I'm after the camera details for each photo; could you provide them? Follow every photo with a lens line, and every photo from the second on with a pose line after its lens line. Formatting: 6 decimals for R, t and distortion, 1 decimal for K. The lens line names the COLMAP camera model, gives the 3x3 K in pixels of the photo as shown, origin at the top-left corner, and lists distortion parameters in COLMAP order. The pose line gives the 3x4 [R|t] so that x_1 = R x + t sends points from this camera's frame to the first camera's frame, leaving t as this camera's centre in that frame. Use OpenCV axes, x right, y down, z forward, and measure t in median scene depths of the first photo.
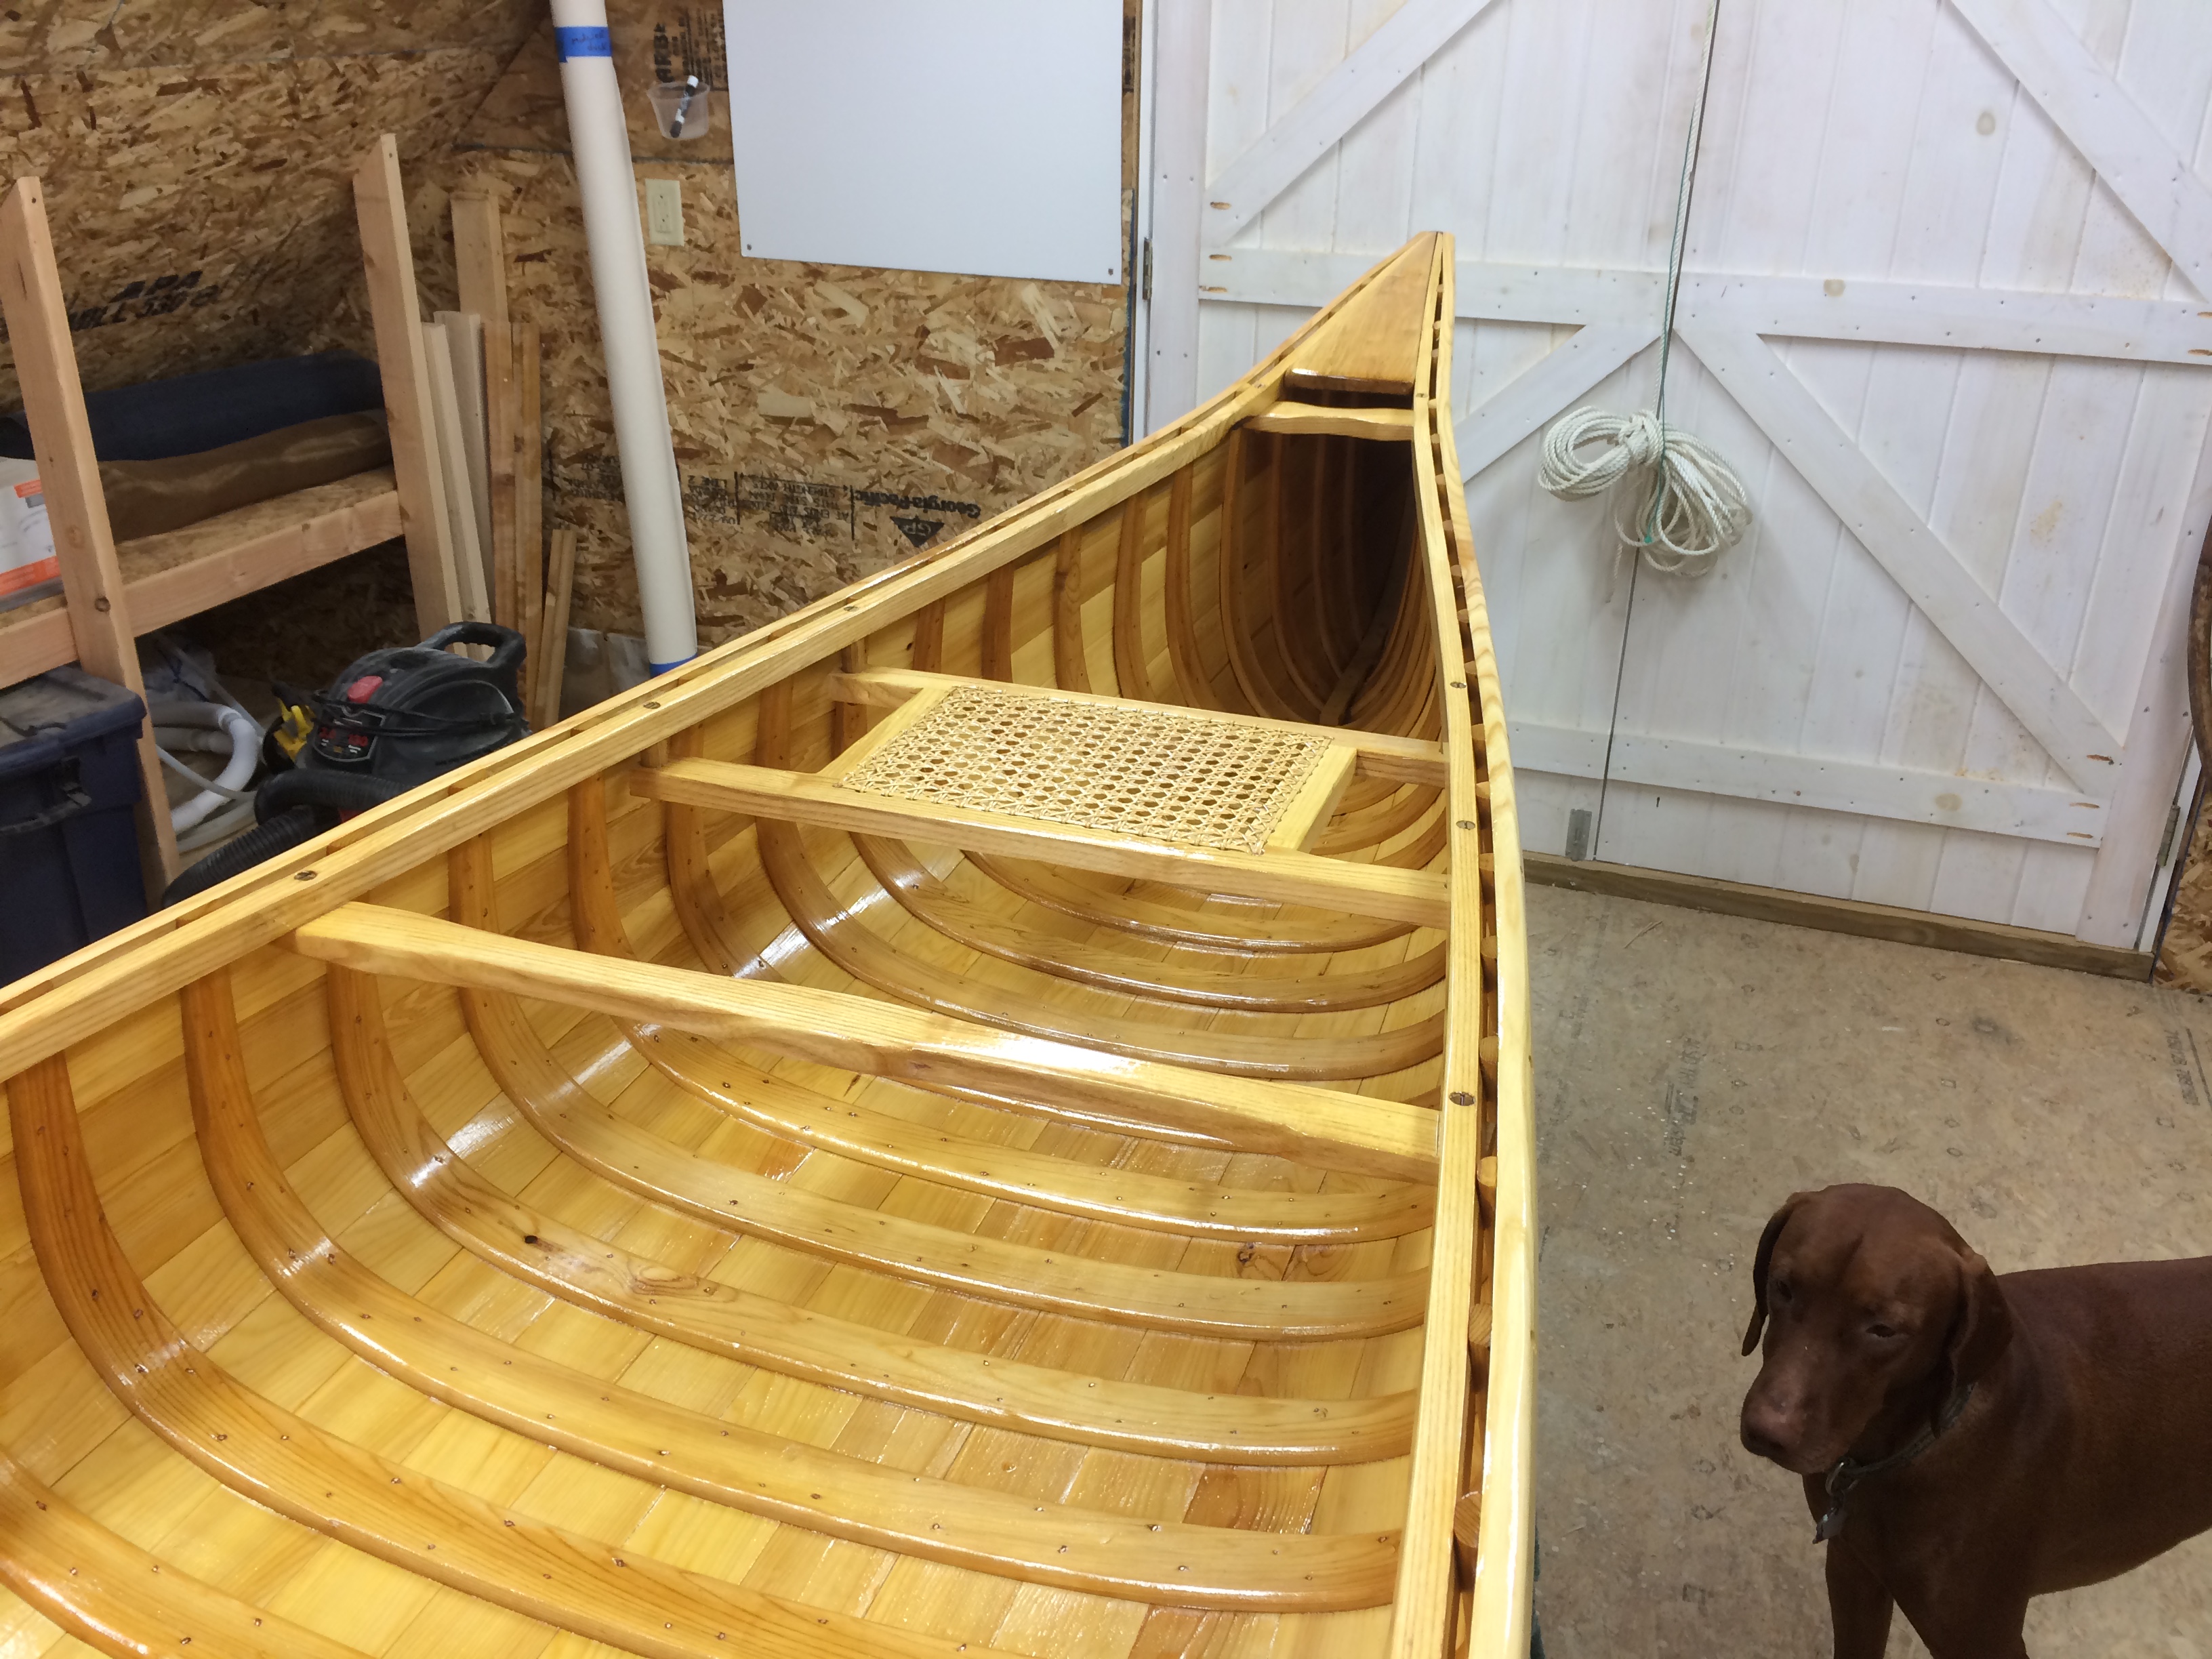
lens RADIAL K [[1873.1, 0, 1112.1], [0, 1873.1, 846.9], [0, 0, 1]] dist [0.059453, -0.096429]
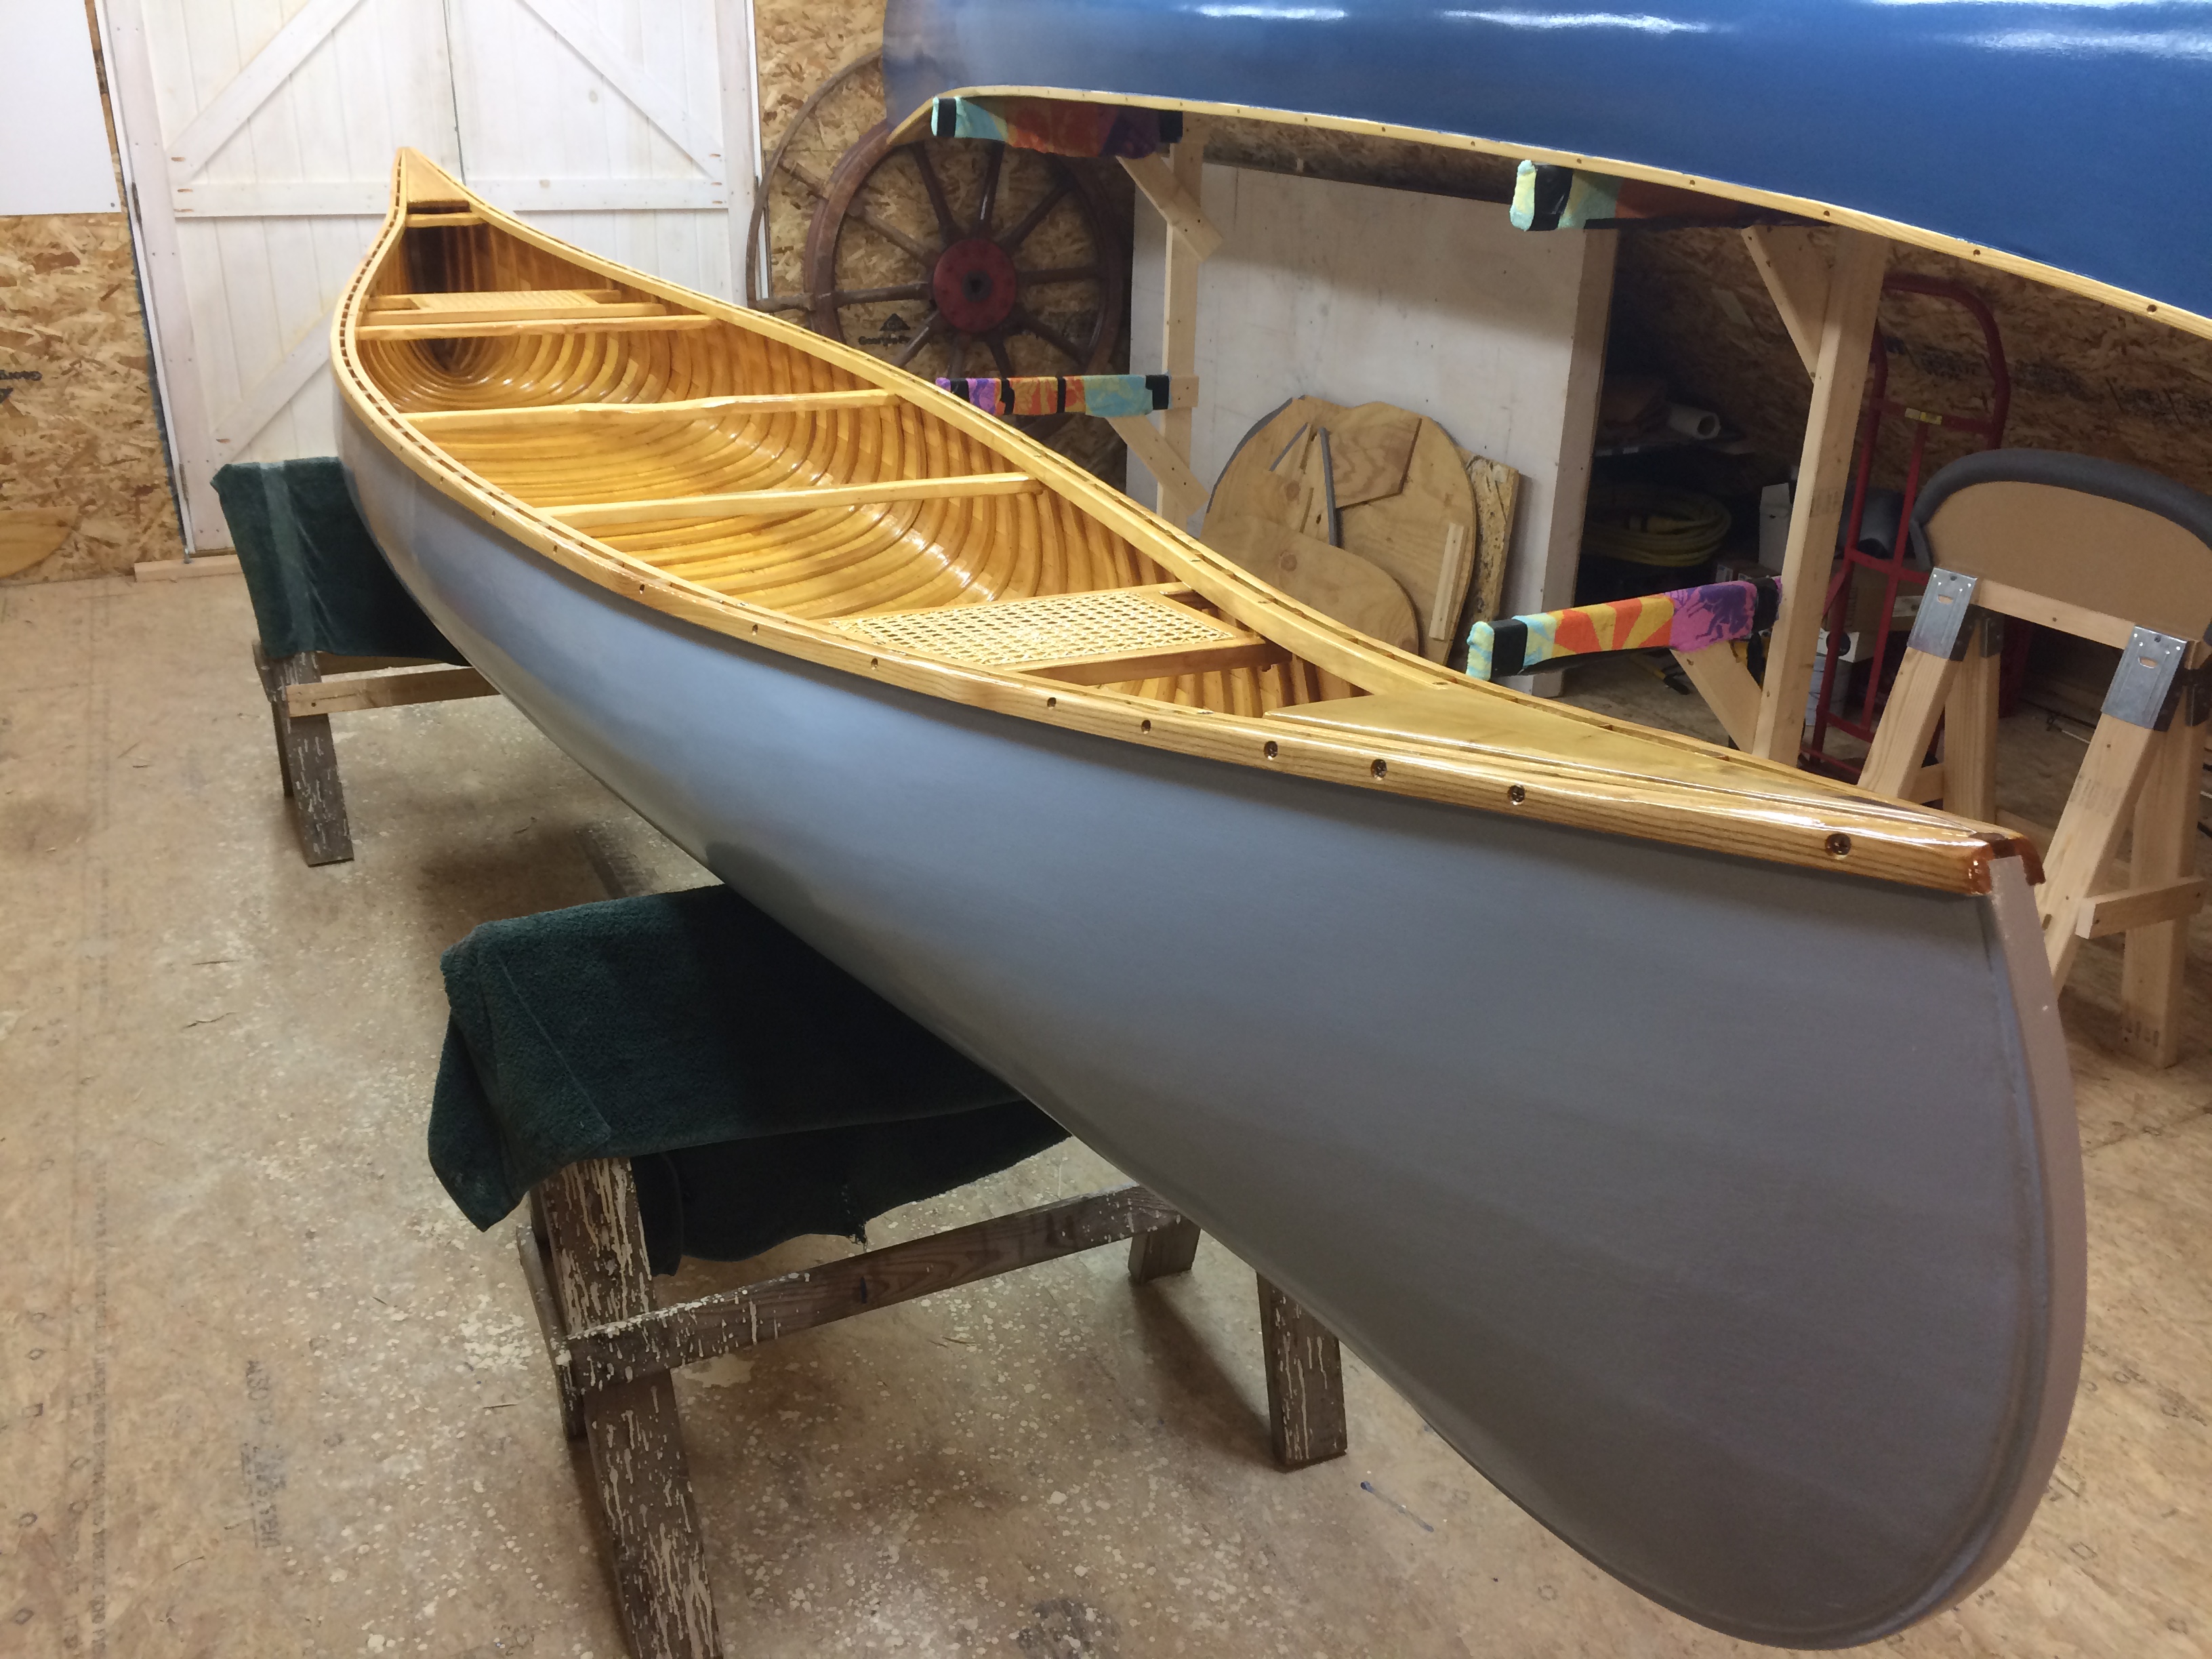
lens RADIAL K [[1873.1, 0, 1112.4], [0, 1873.1, 837.0], [0, 0, 1]] dist [0.059453, -0.096429]
pose [[0.691675, -0.280407, 0.665550, -0.620922], [0.297990, 0.950253, 0.090670, 0.304255], [-0.657866, 0.135613, 0.740825, -0.654975]]
